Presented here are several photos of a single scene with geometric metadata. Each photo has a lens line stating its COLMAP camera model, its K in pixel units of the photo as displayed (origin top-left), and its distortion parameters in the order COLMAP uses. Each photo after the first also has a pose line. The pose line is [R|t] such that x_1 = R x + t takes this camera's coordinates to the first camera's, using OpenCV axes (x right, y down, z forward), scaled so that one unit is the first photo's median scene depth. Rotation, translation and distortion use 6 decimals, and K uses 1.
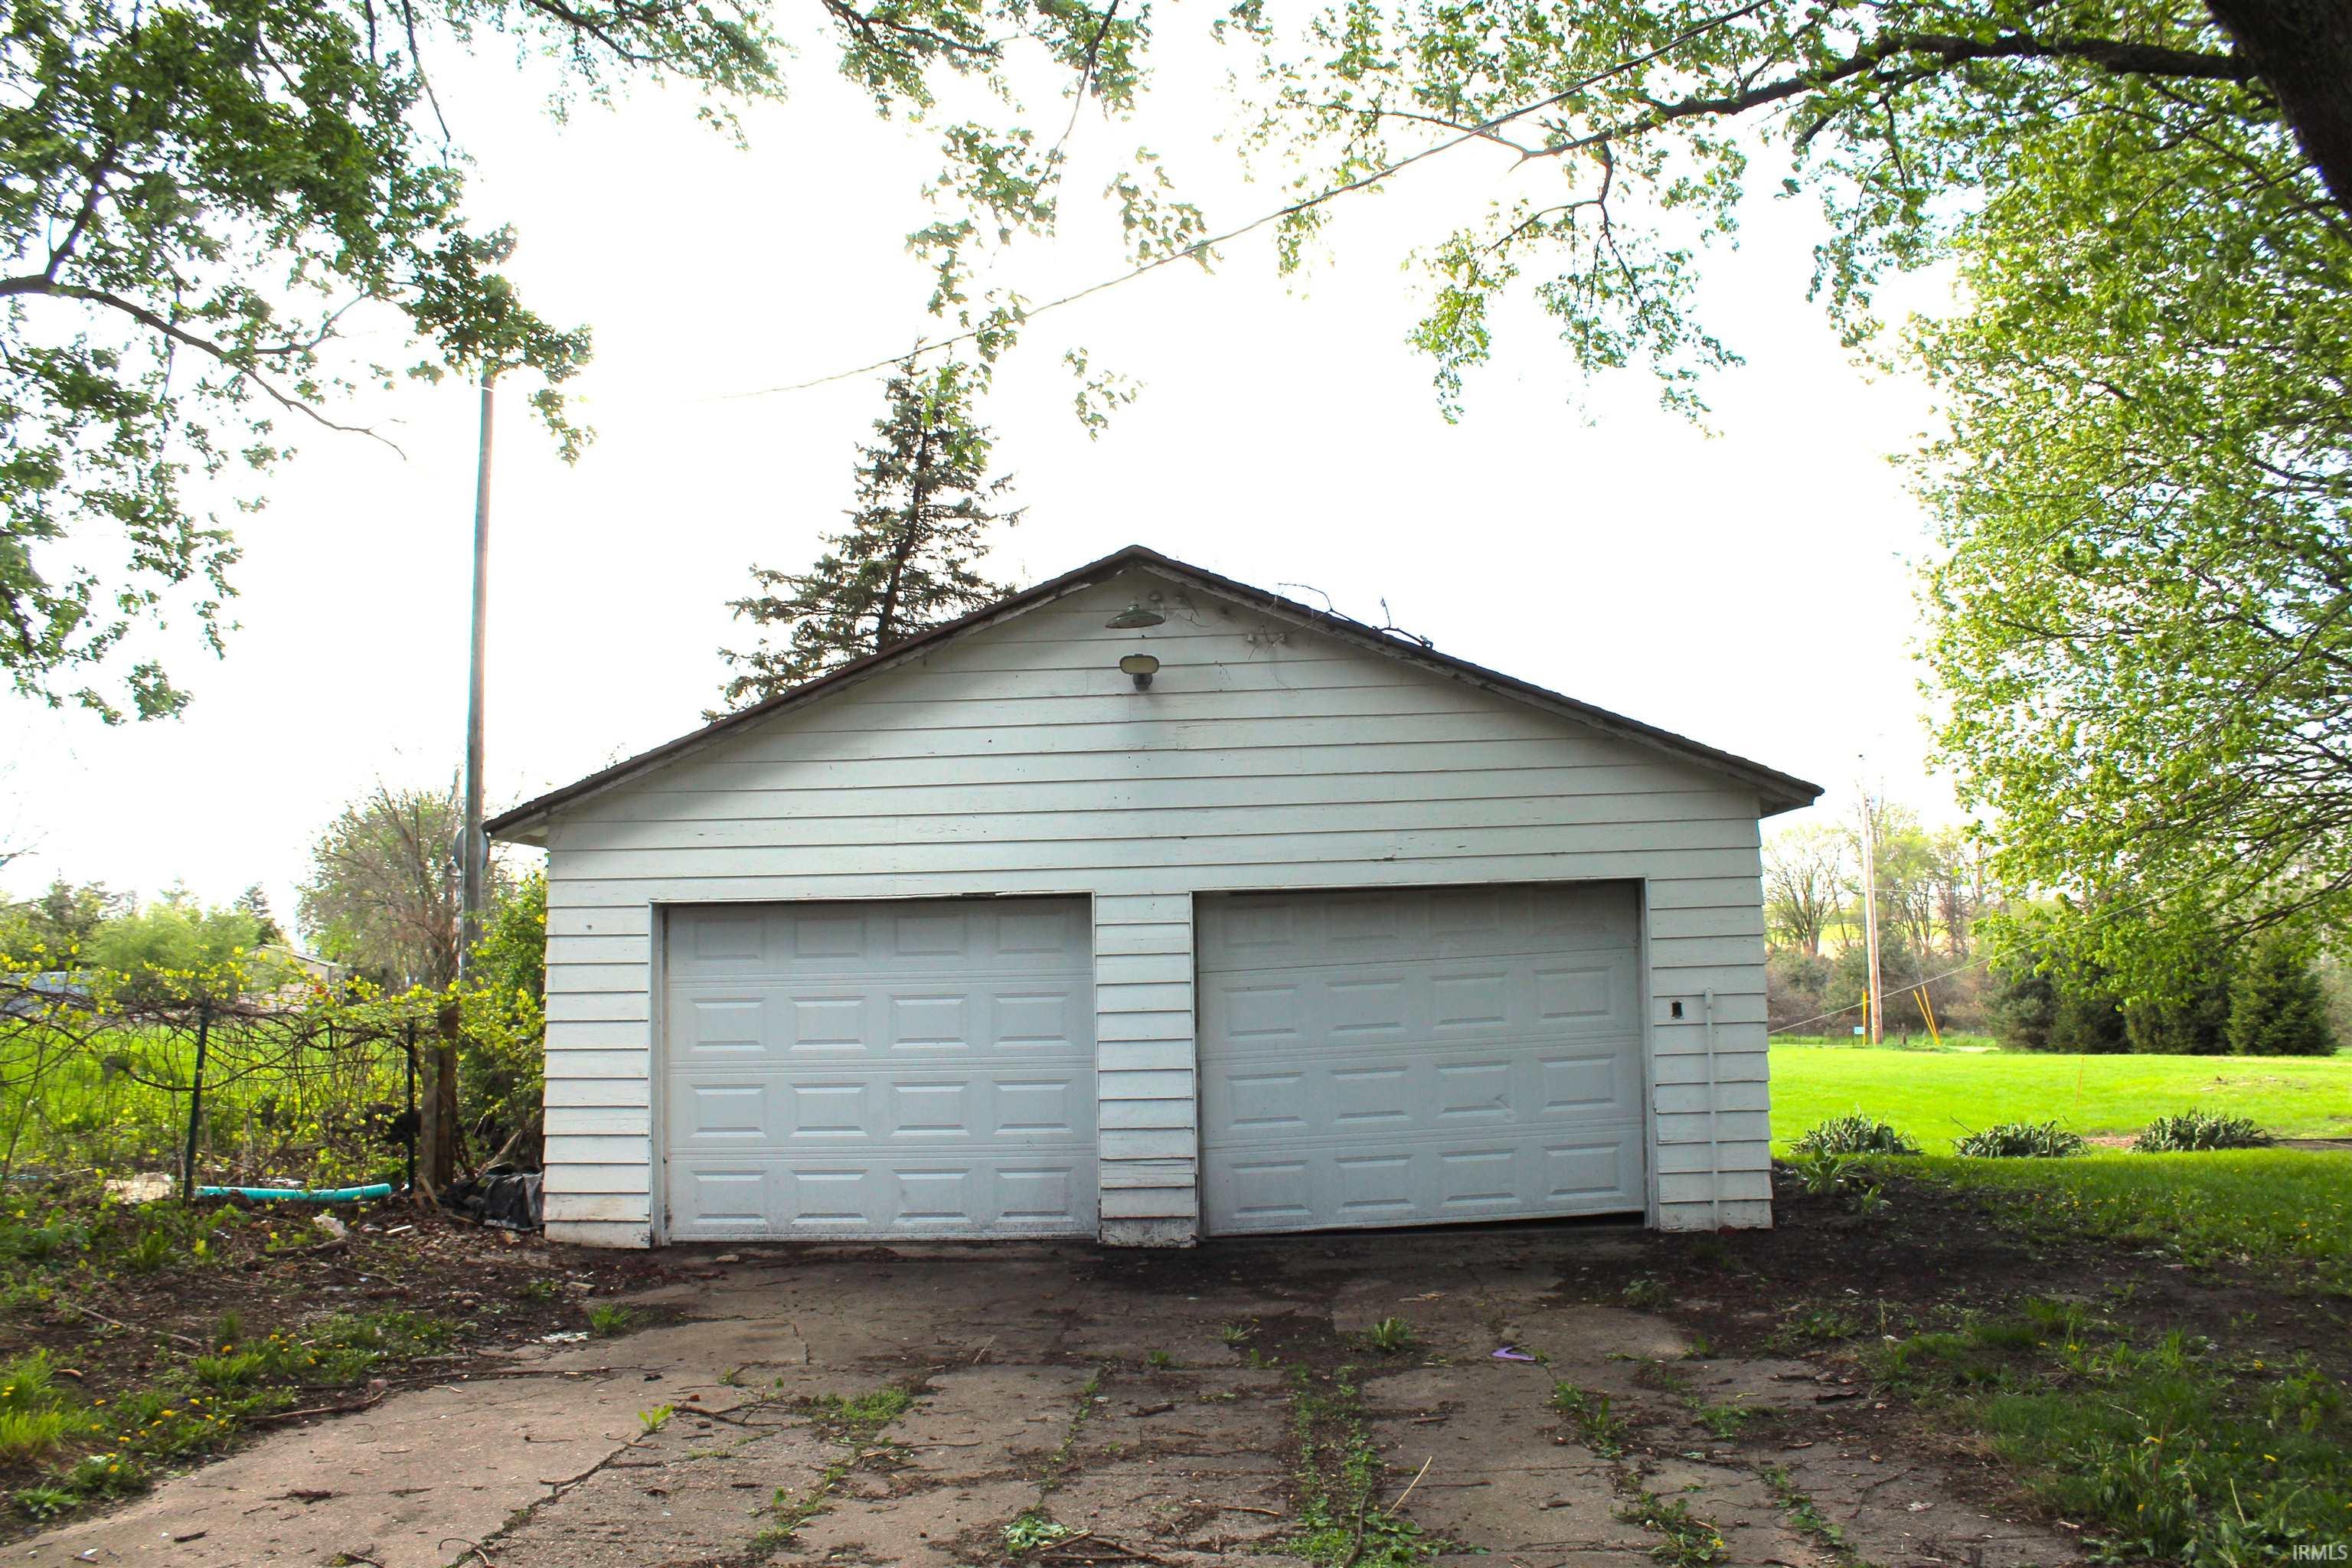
lens RADIAL K [[1955.8, 0, 1176.0], [0, 1955.8, 784.0], [0, 0, 1]] dist [-0.167205, 0.145931]
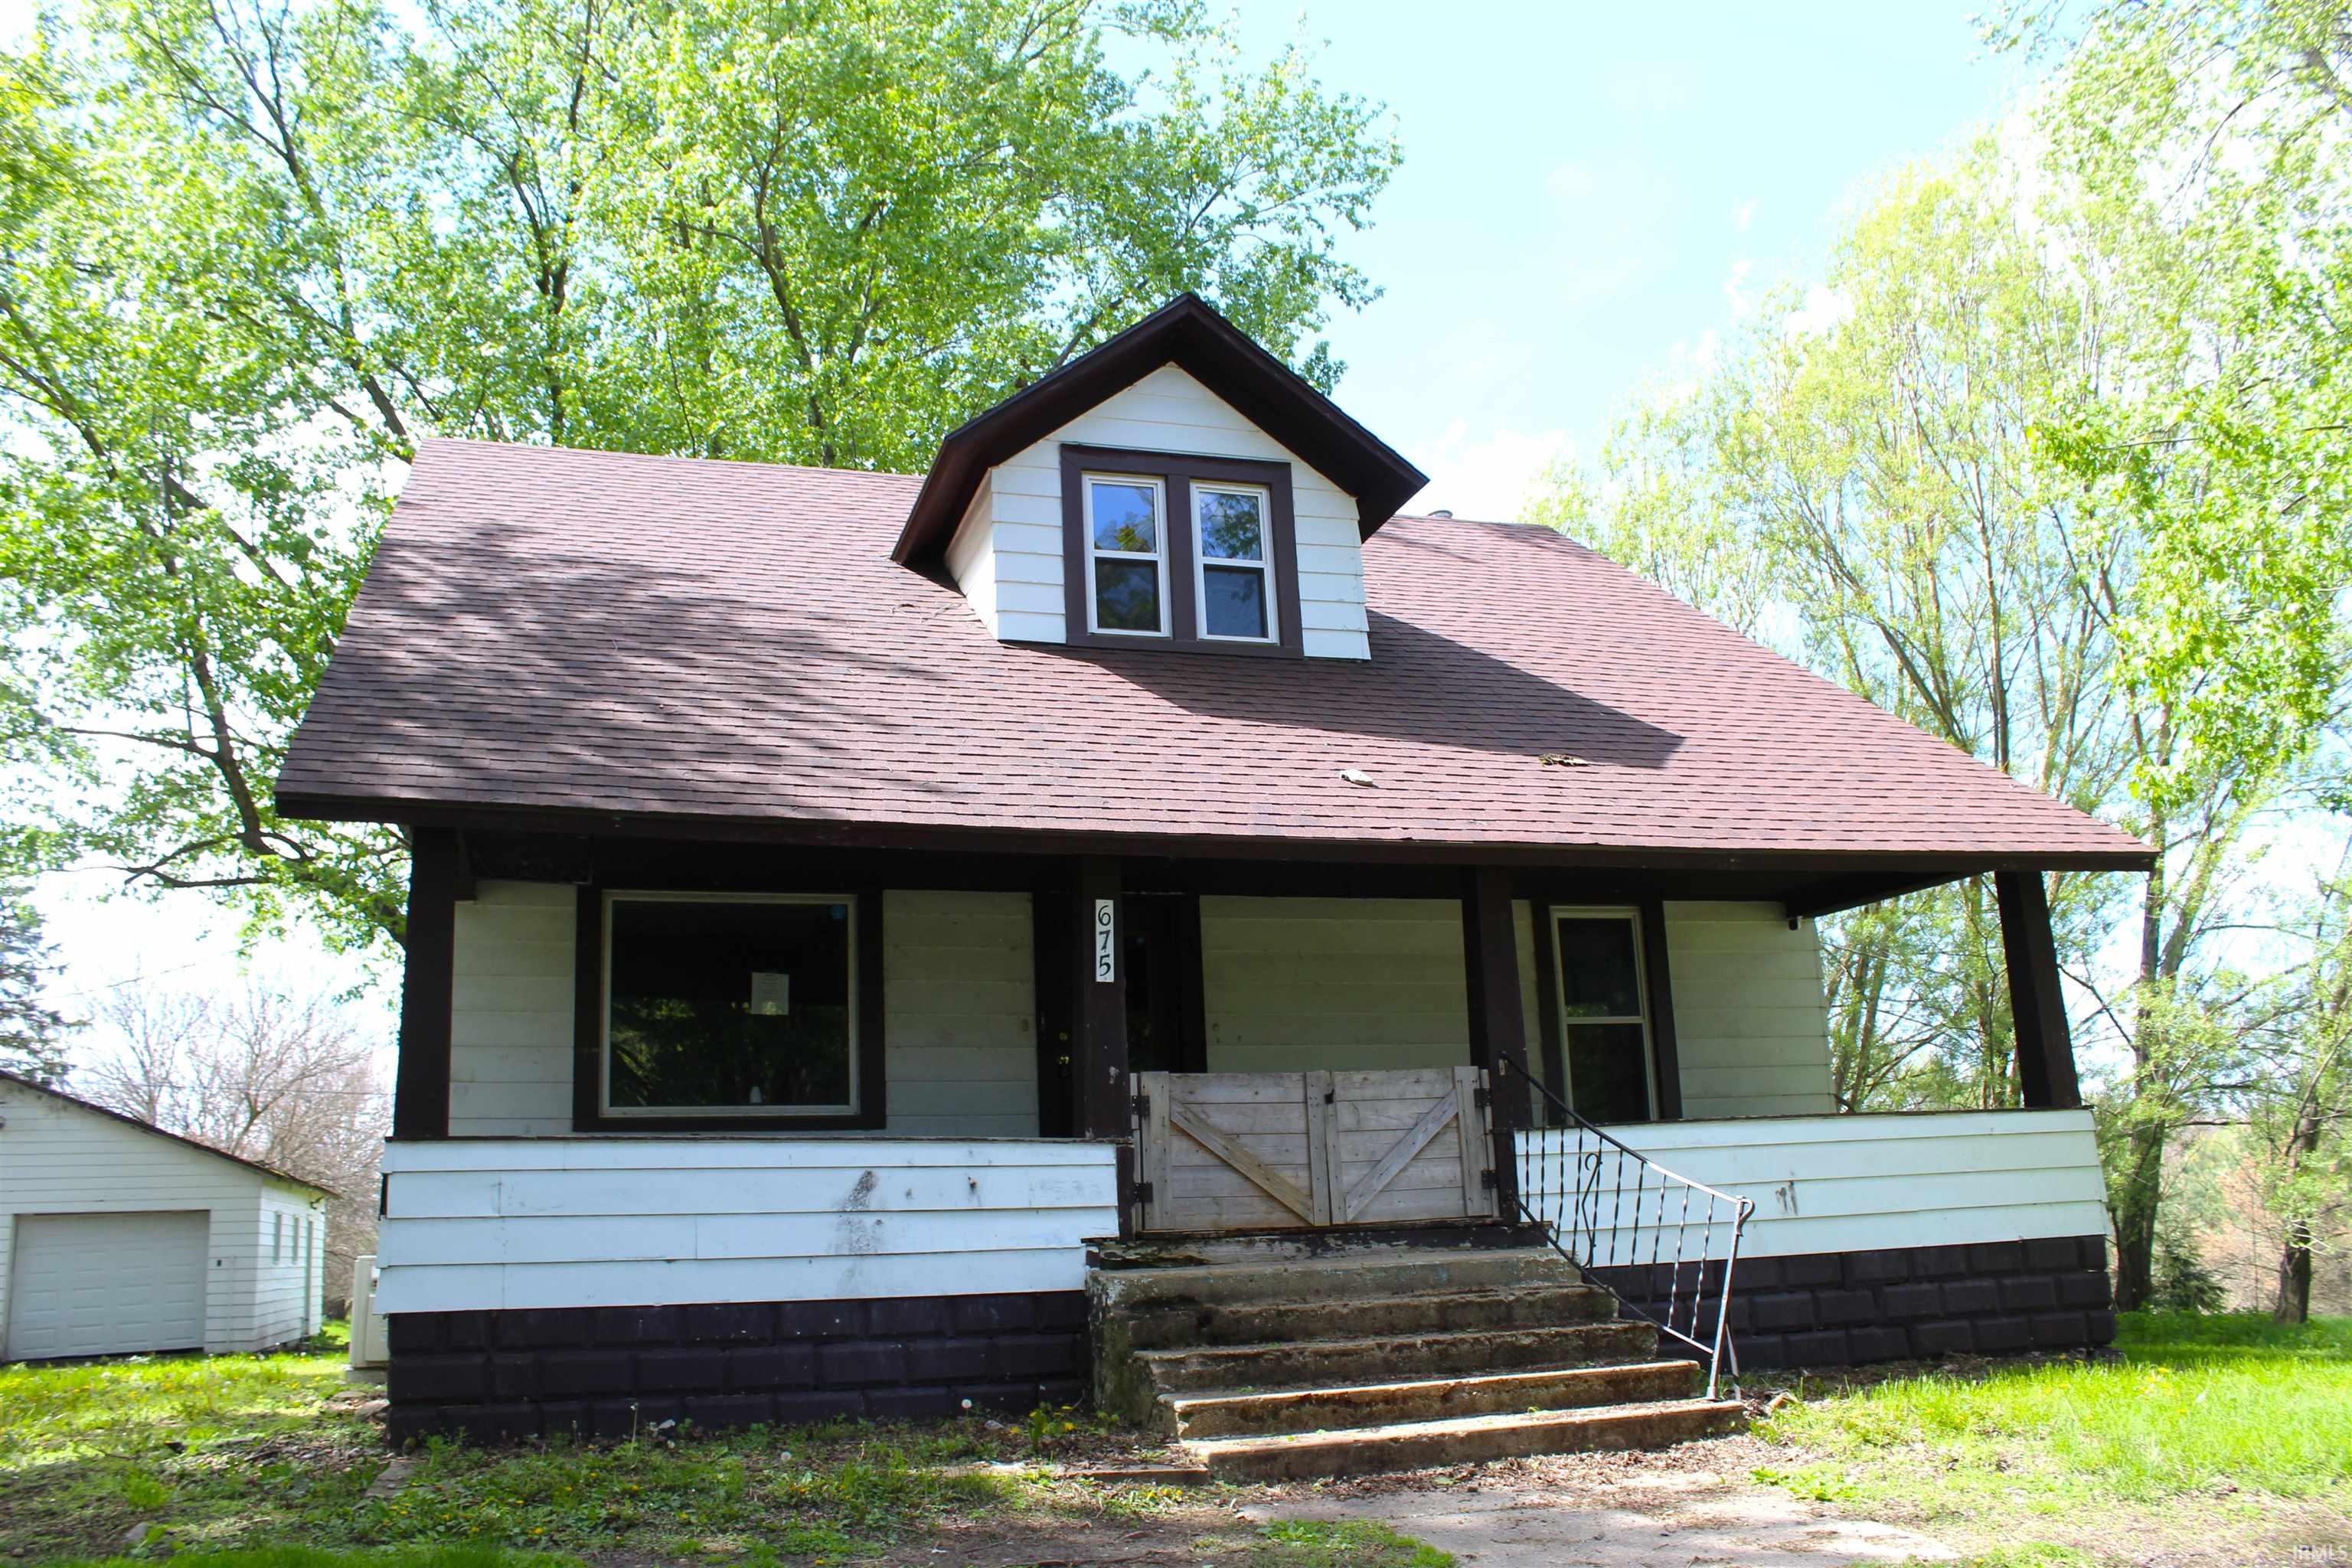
lens RADIAL K [[1955.8, 0, 1176.0], [0, 1955.8, 784.0], [0, 0, 1]] dist [-0.167205, 0.145931]
pose [[0.937183, 0.063708, 0.342970, 0.535715], [-0.011167, 0.988157, -0.153040, -0.134678], [-0.348658, 0.139597, 0.926796, -1.740911]]
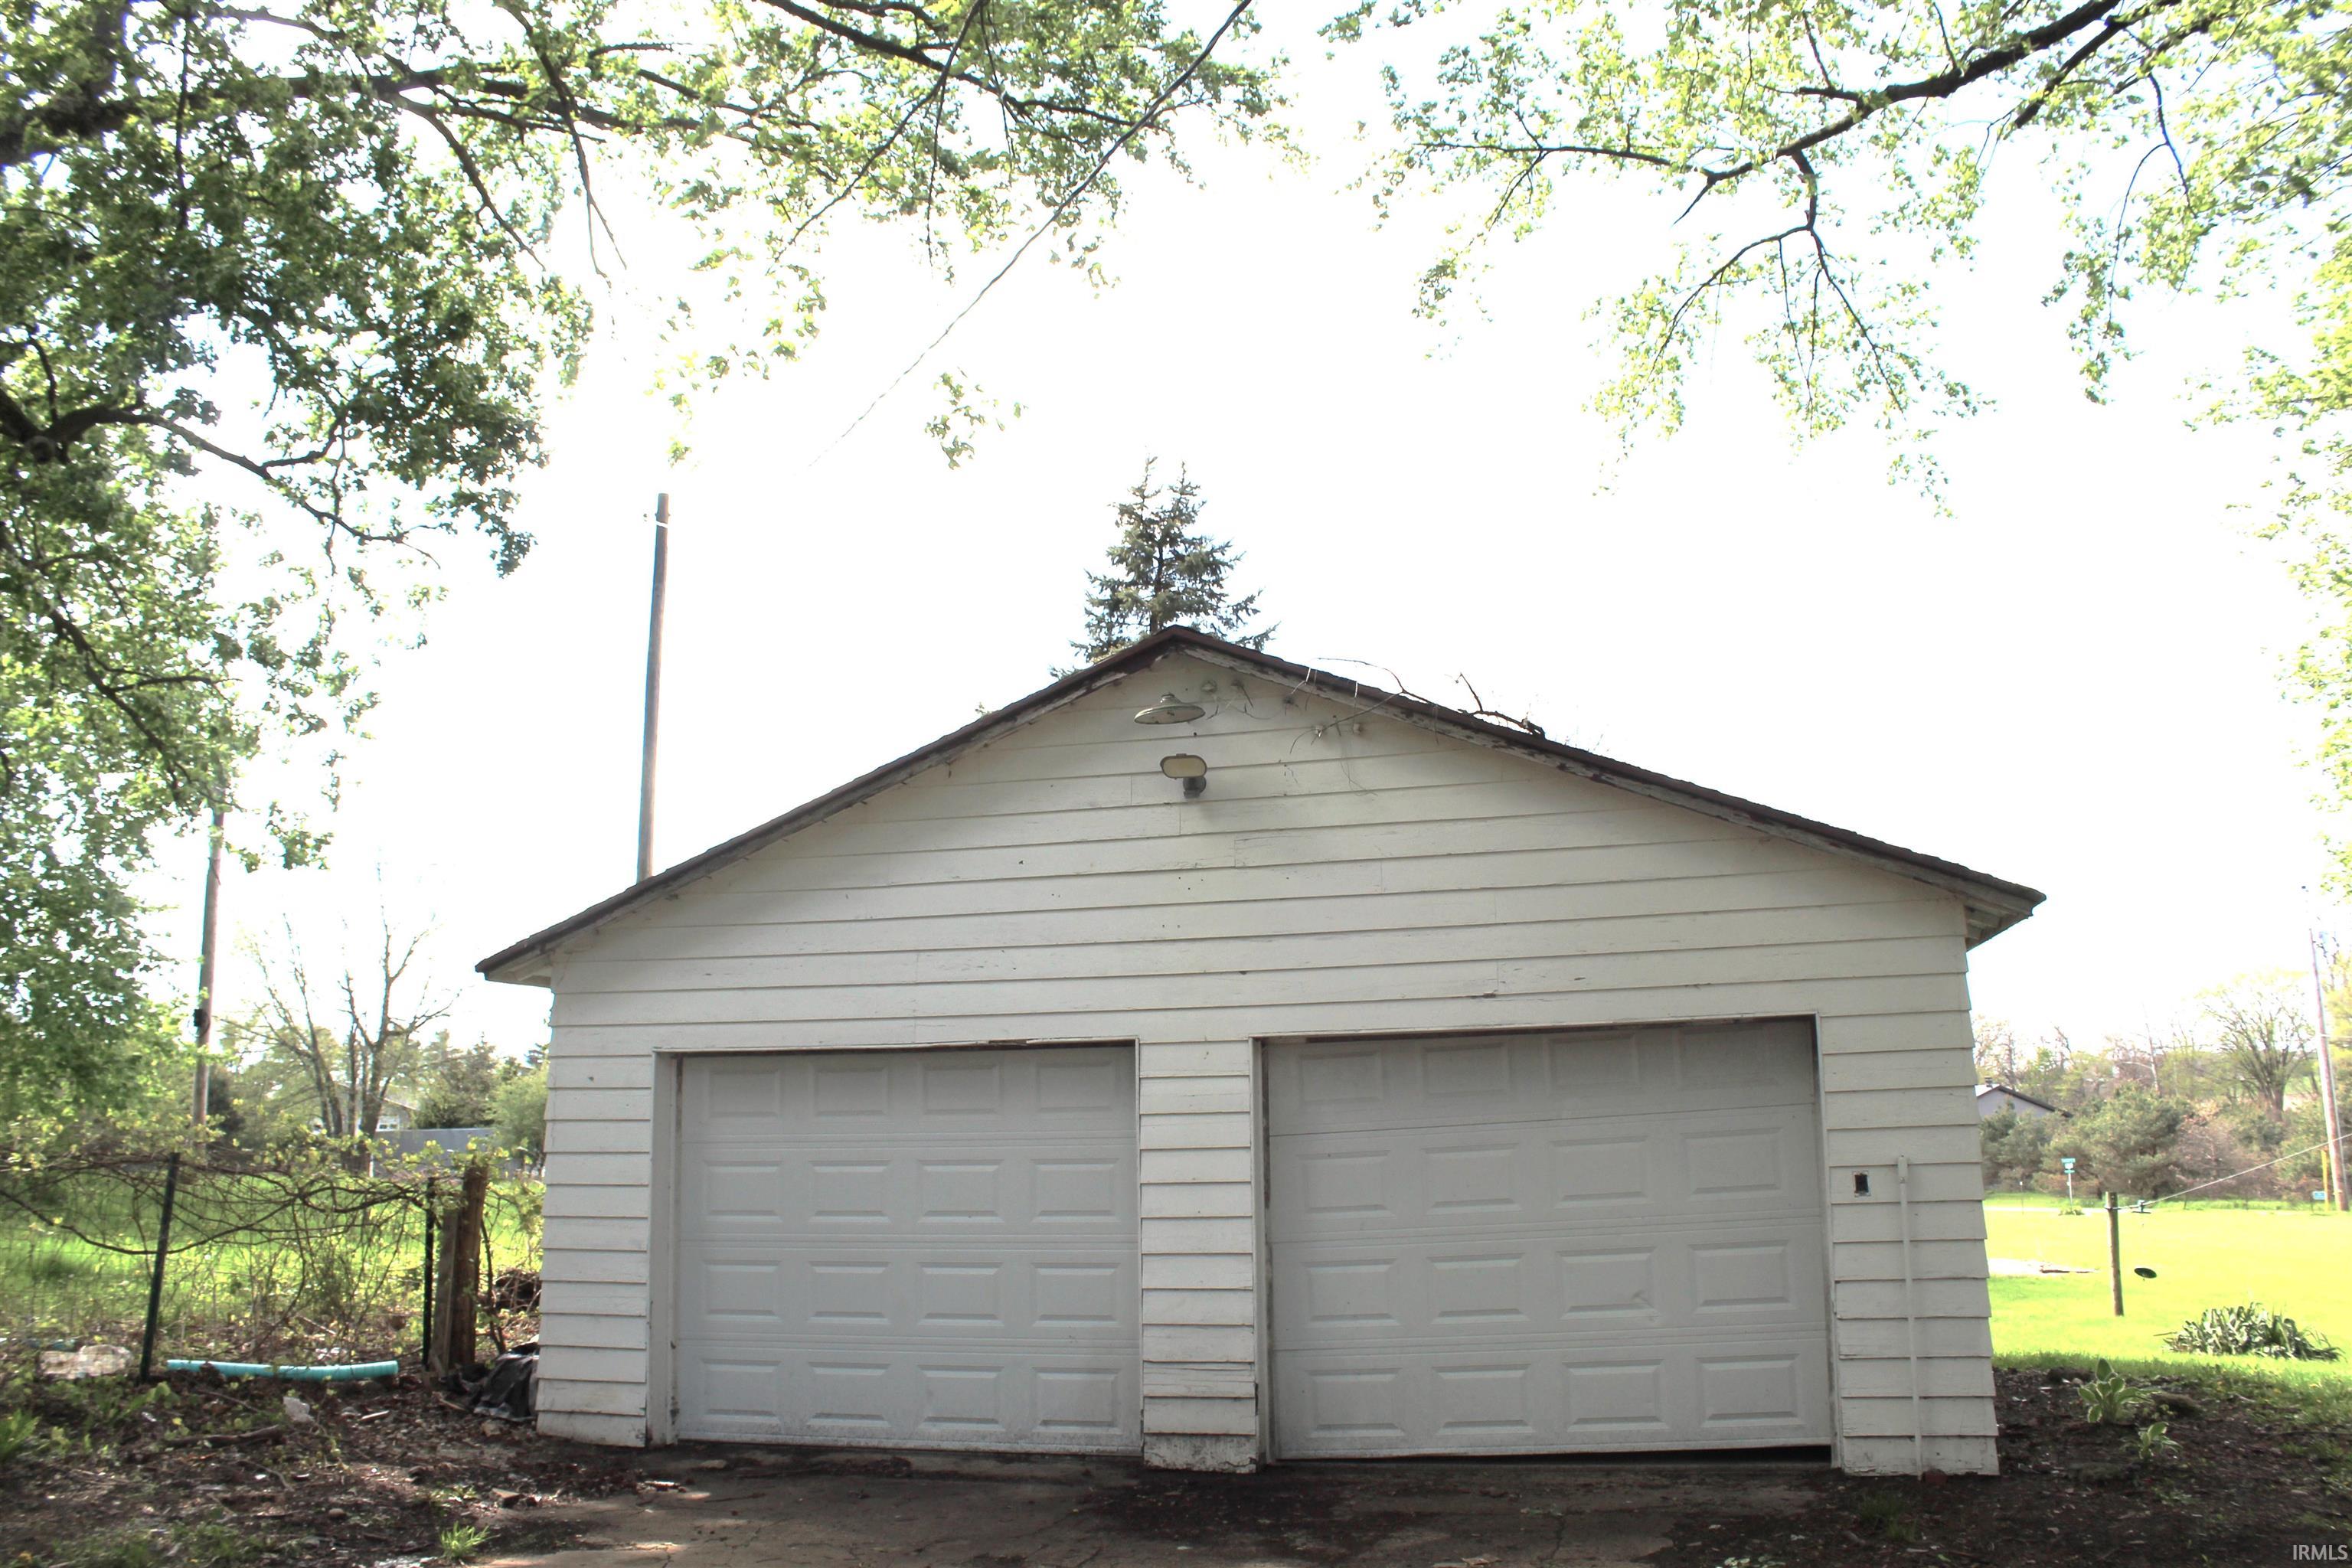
lens RADIAL K [[1955.8, 0, 1176.0], [0, 1955.8, 784.0], [0, 0, 1]] dist [-0.167205, 0.145931]
pose [[0.978420, -0.030680, -0.204333, 0.147981], [0.013950, 0.996467, -0.082818, 0.015952], [0.206152, 0.078181, 0.975392, 0.178479]]
